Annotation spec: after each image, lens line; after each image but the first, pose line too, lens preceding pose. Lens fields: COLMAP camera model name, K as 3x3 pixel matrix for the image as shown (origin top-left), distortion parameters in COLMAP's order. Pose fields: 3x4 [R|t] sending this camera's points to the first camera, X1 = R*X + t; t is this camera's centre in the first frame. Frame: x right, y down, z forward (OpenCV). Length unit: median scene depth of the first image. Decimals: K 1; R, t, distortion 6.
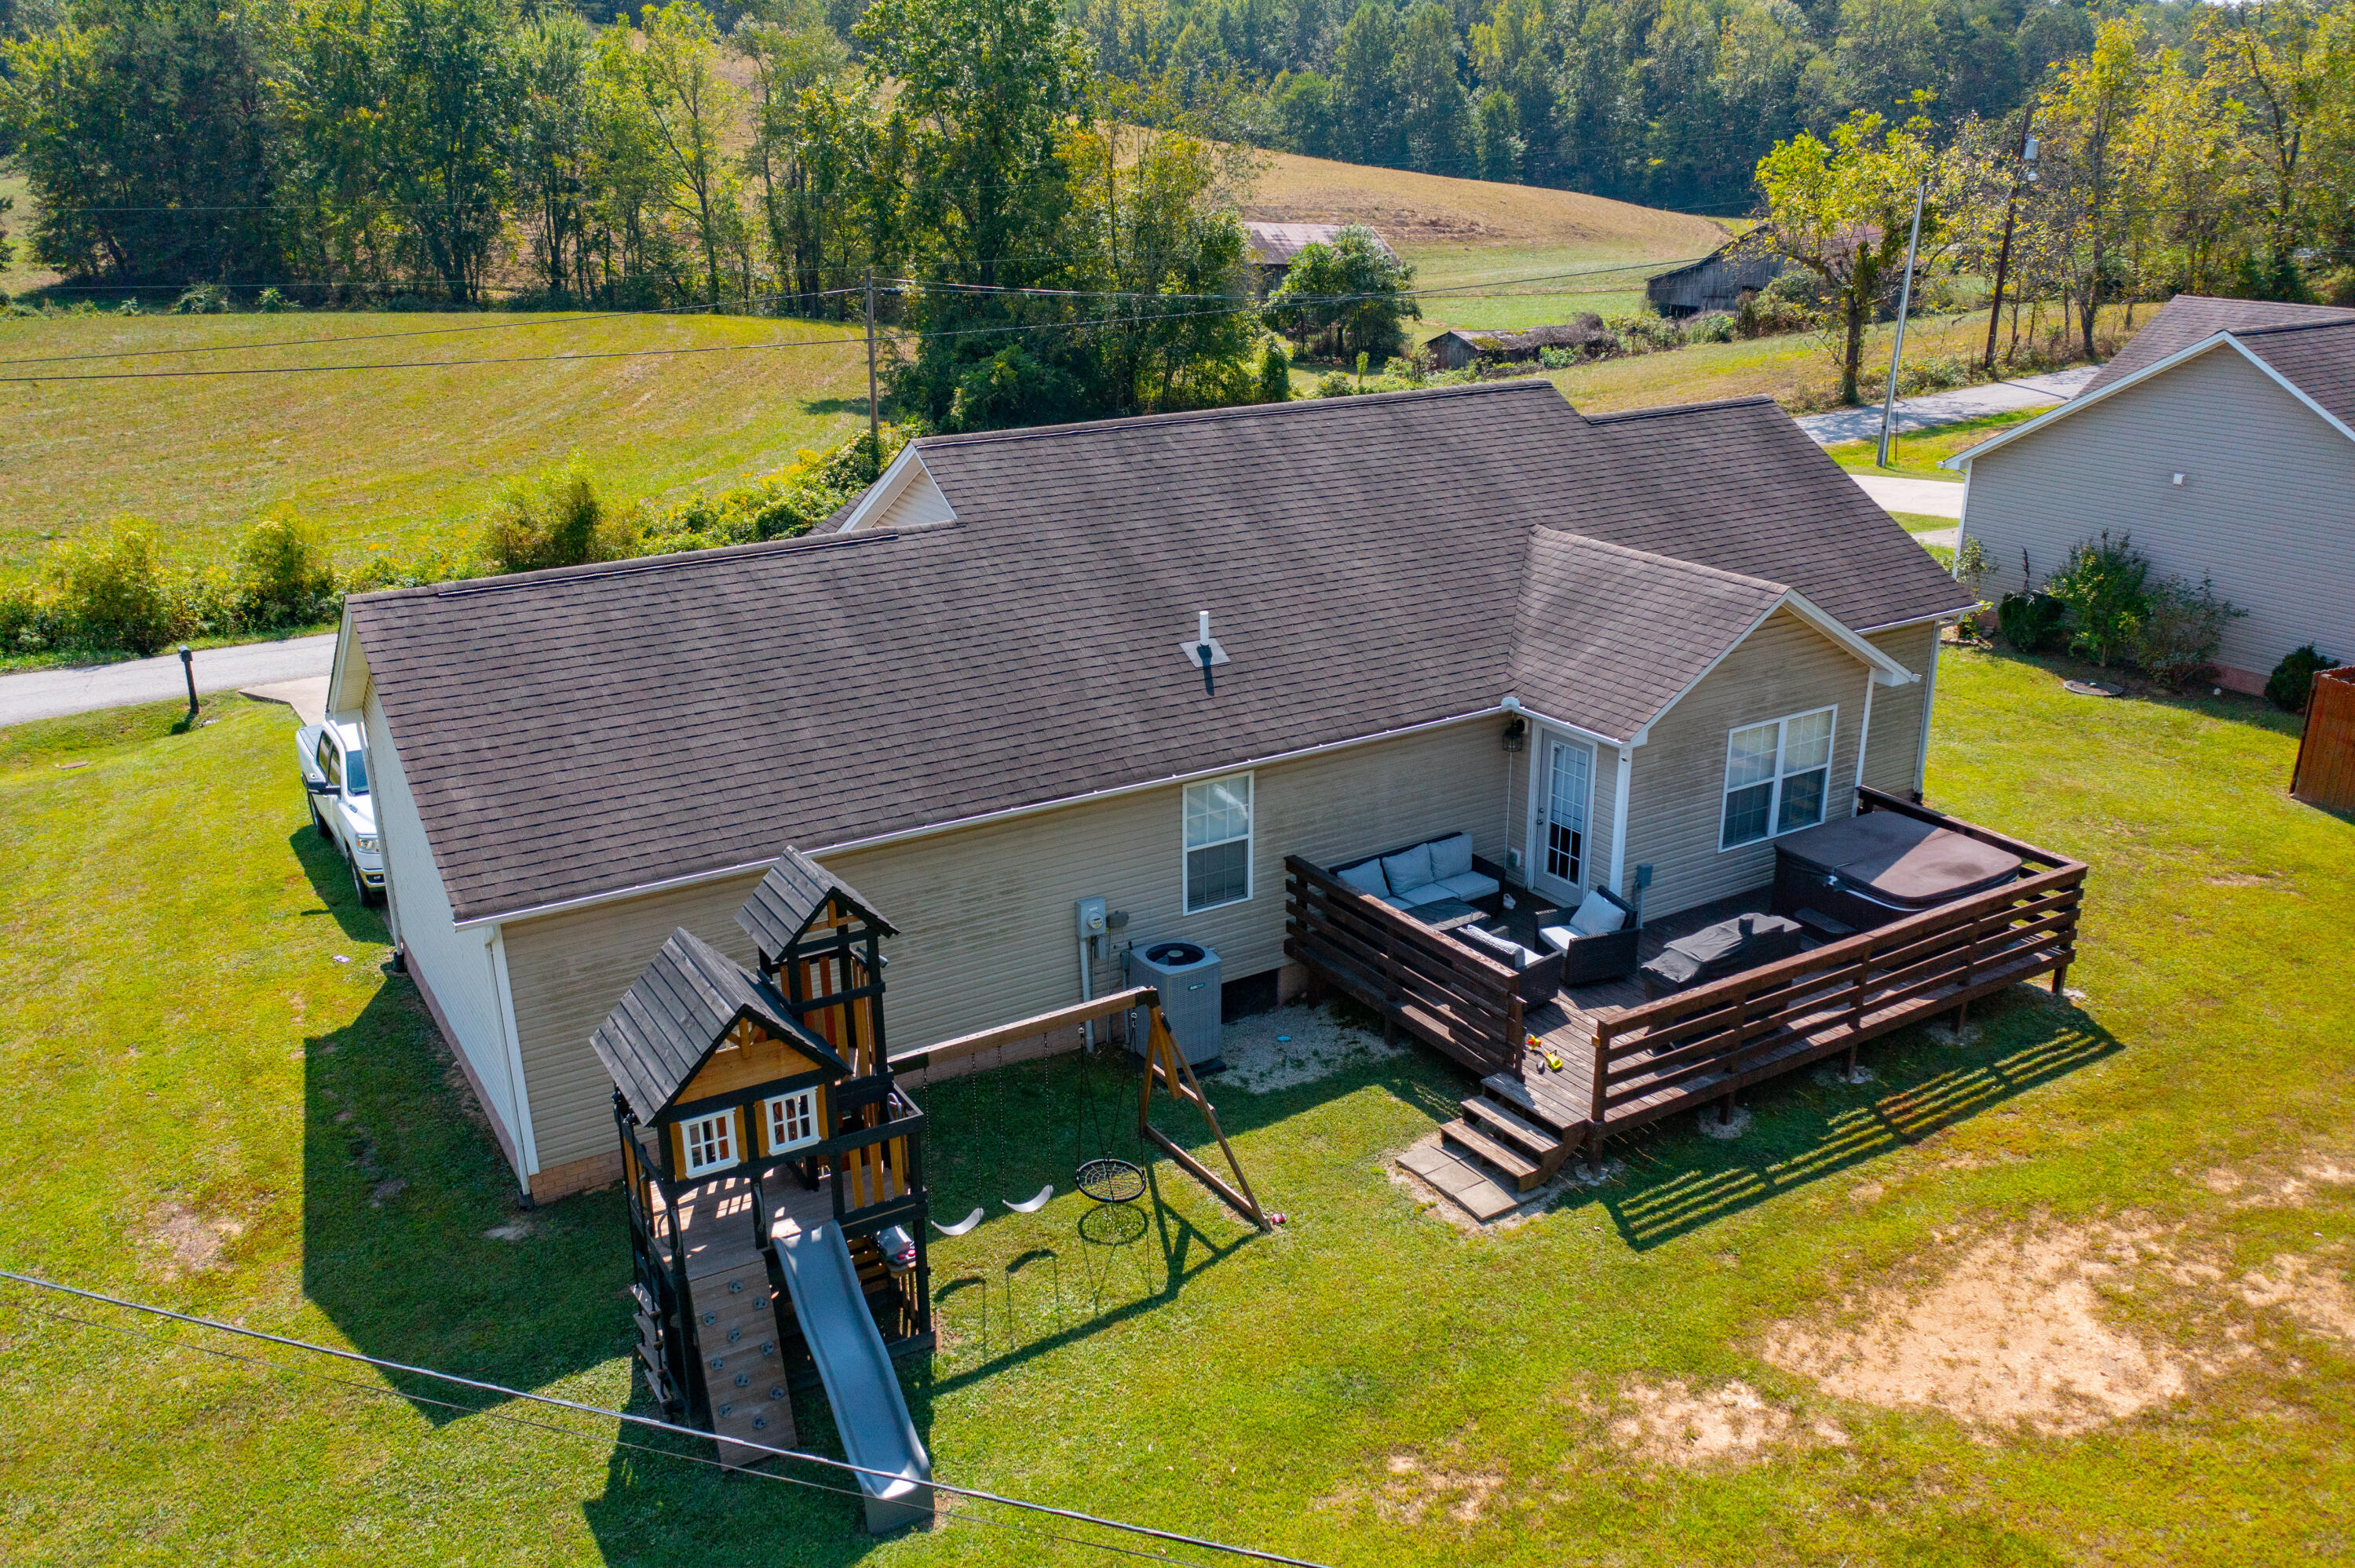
lens RADIAL K [[1857.2, 0, 1174.0], [0, 1857.2, 785.4], [0, 0, 1]] dist [-0.020208, 0.014059]
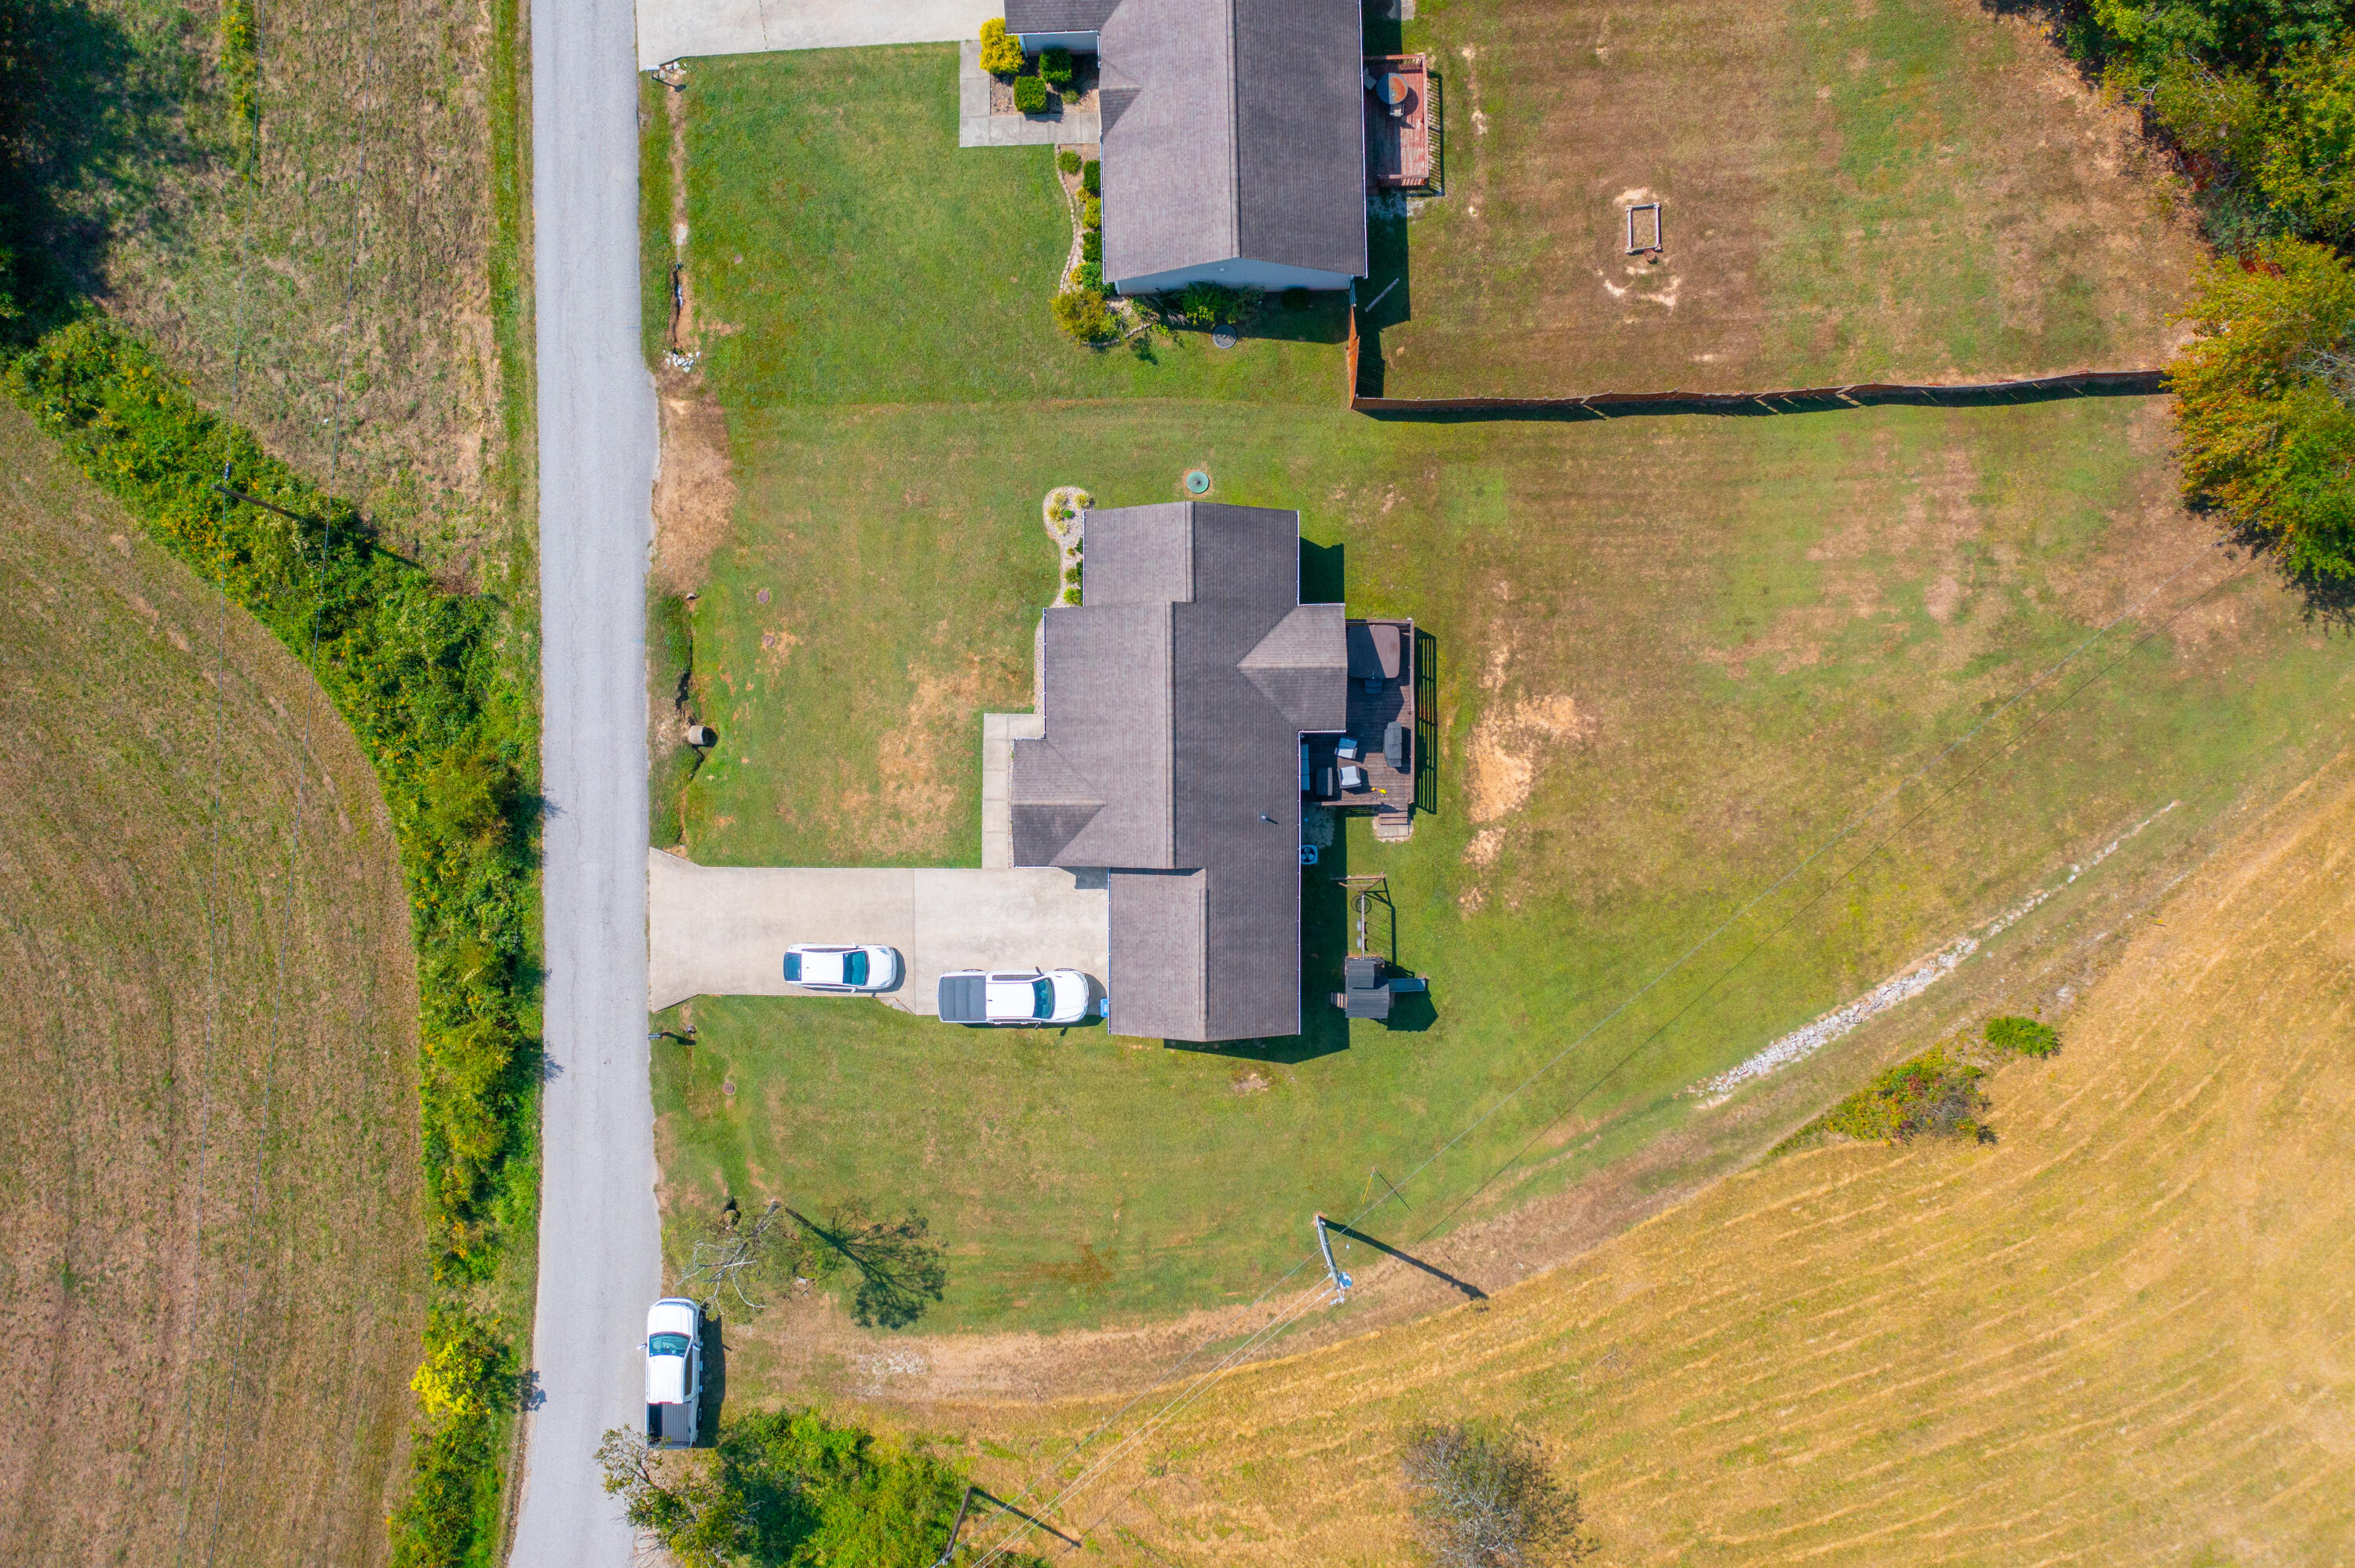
lens RADIAL K [[1857.2, 0, 1170.4], [0, 1857.2, 802.4], [0, 0, 1]] dist [-0.020208, 0.014059]
pose [[0.519368, -0.854550, -0.001332, -0.048426], [0.302743, 0.182539, 0.935428, -3.545426], [-0.799127, -0.486235, 0.353514, -0.068887]]
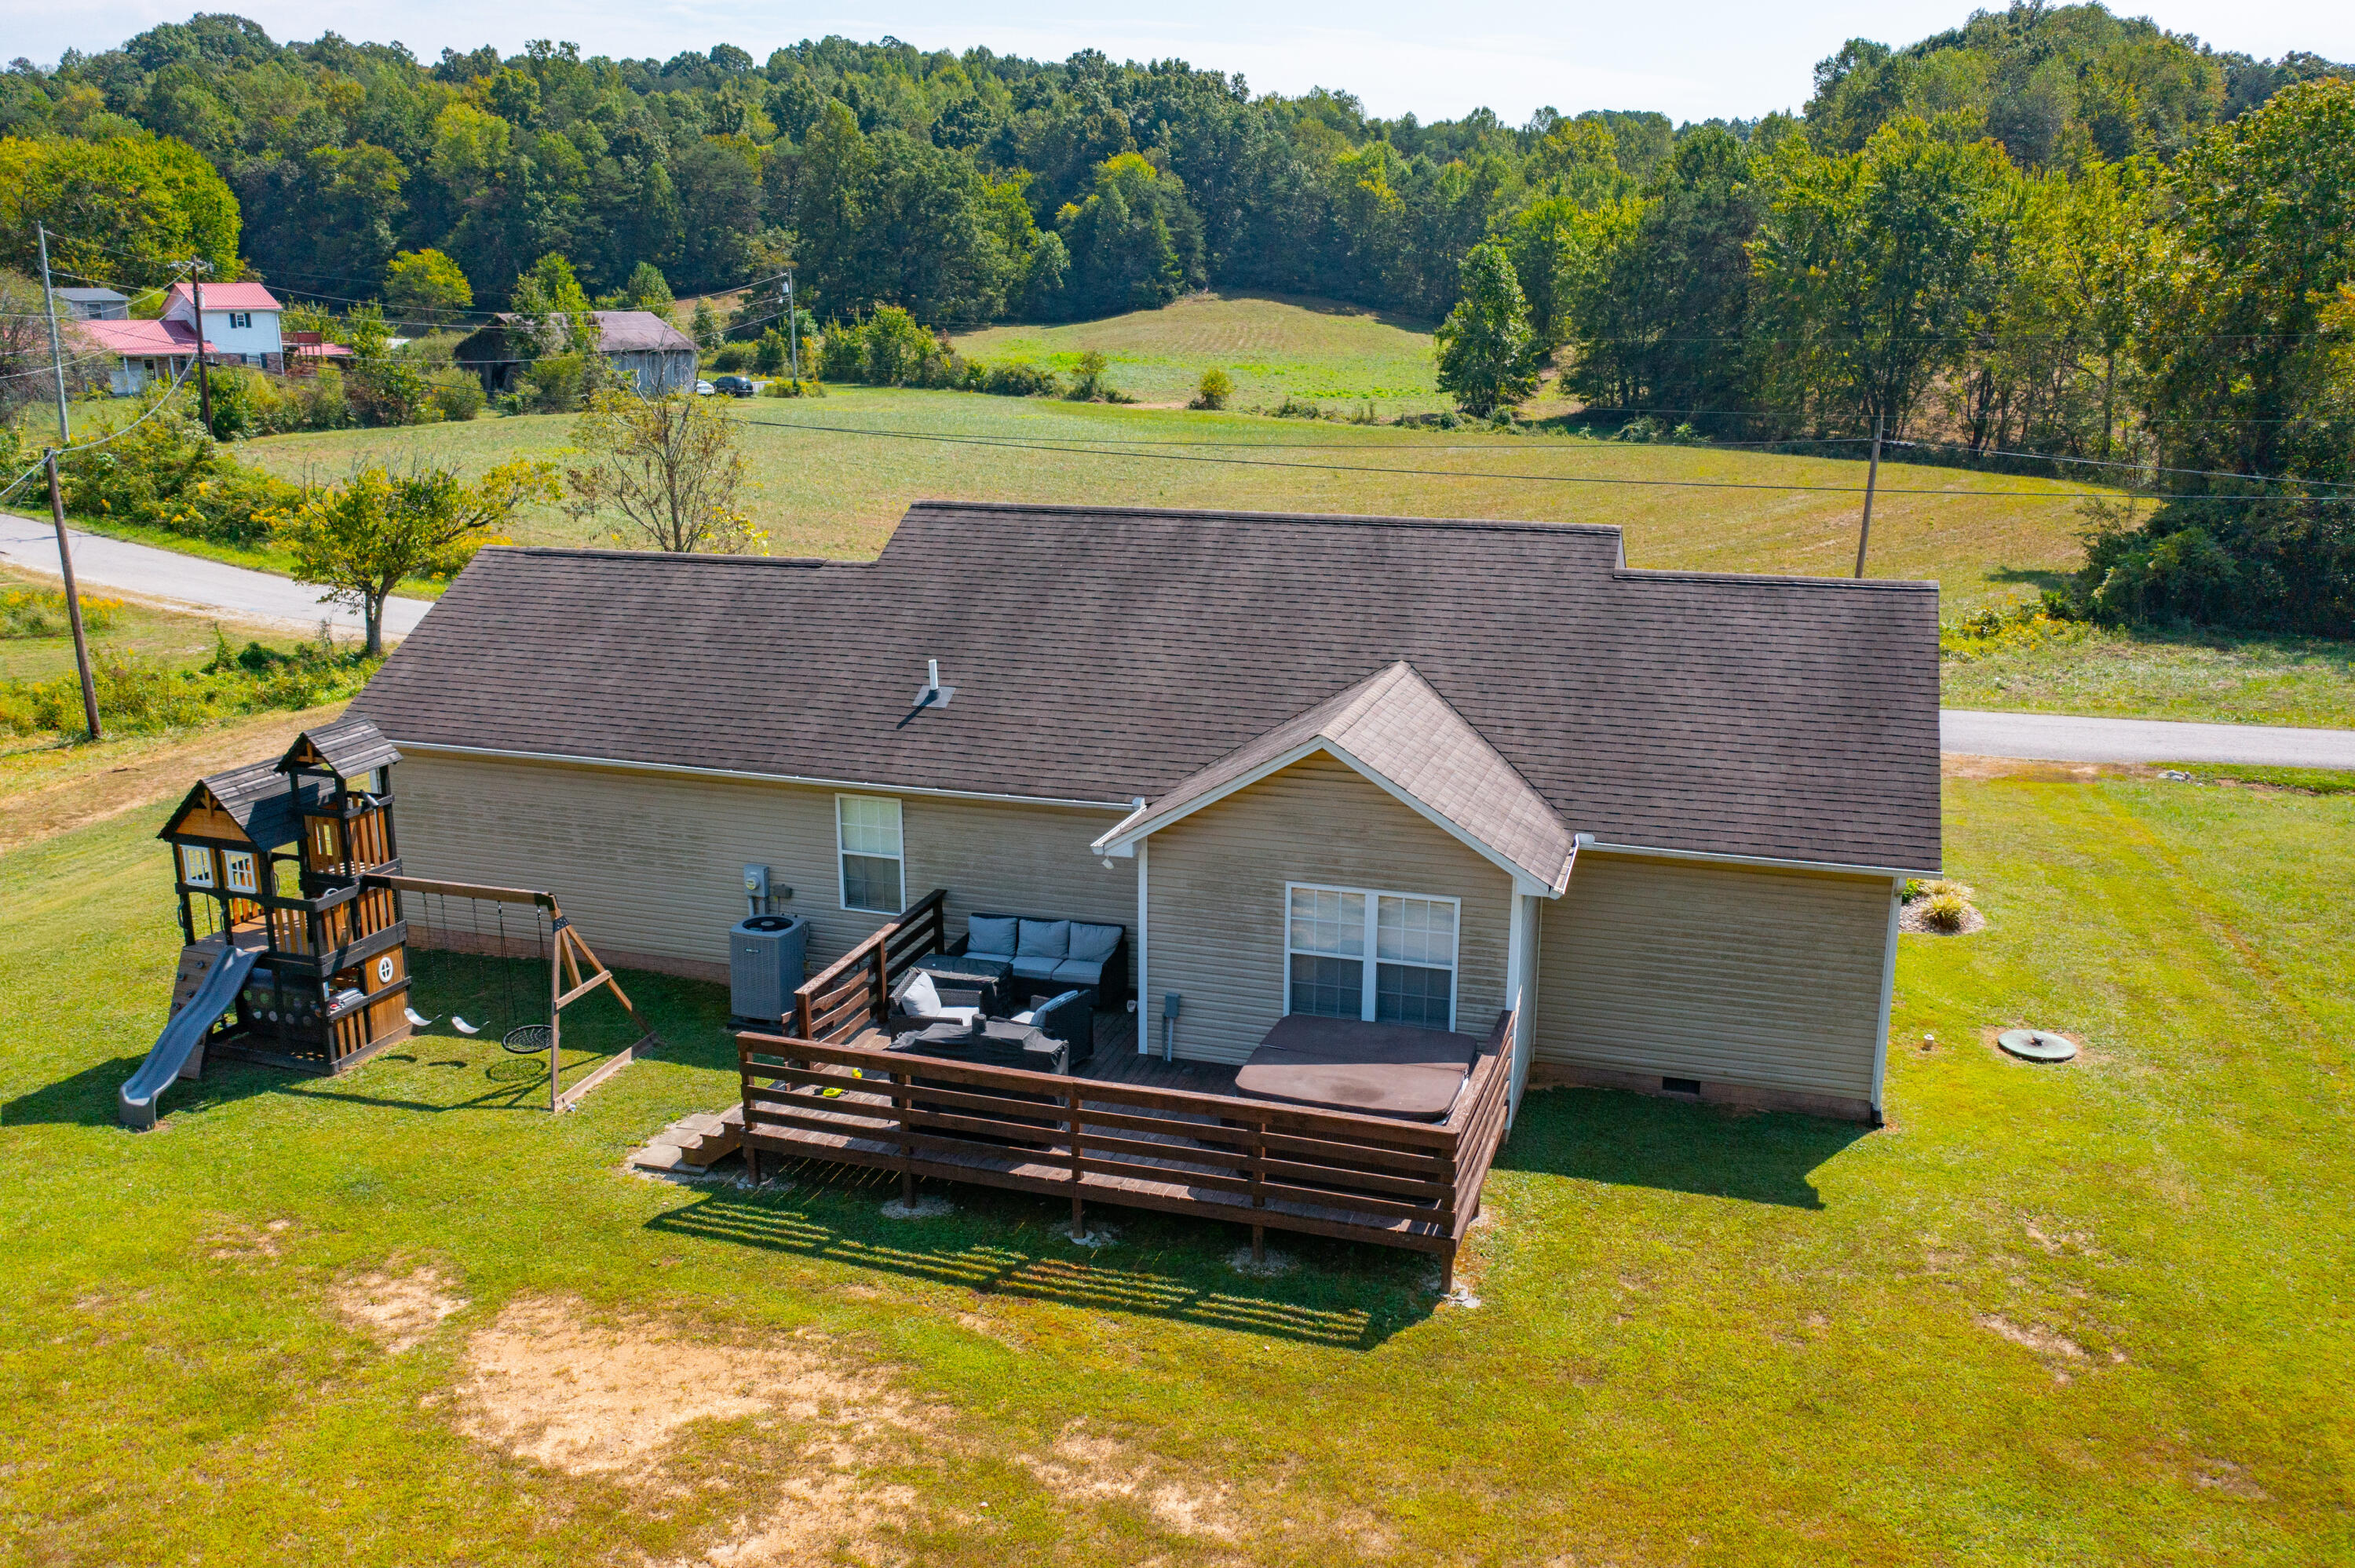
lens RADIAL K [[1857.2, 0, 1170.9], [0, 1857.2, 789.2], [0, 0, 1]] dist [-0.020208, 0.014059]
pose [[0.650388, 0.202085, -0.732227, 1.011323], [-0.260001, 0.964960, 0.035375, -0.100291], [0.713719, 0.167373, 0.680141, 0.359776]]
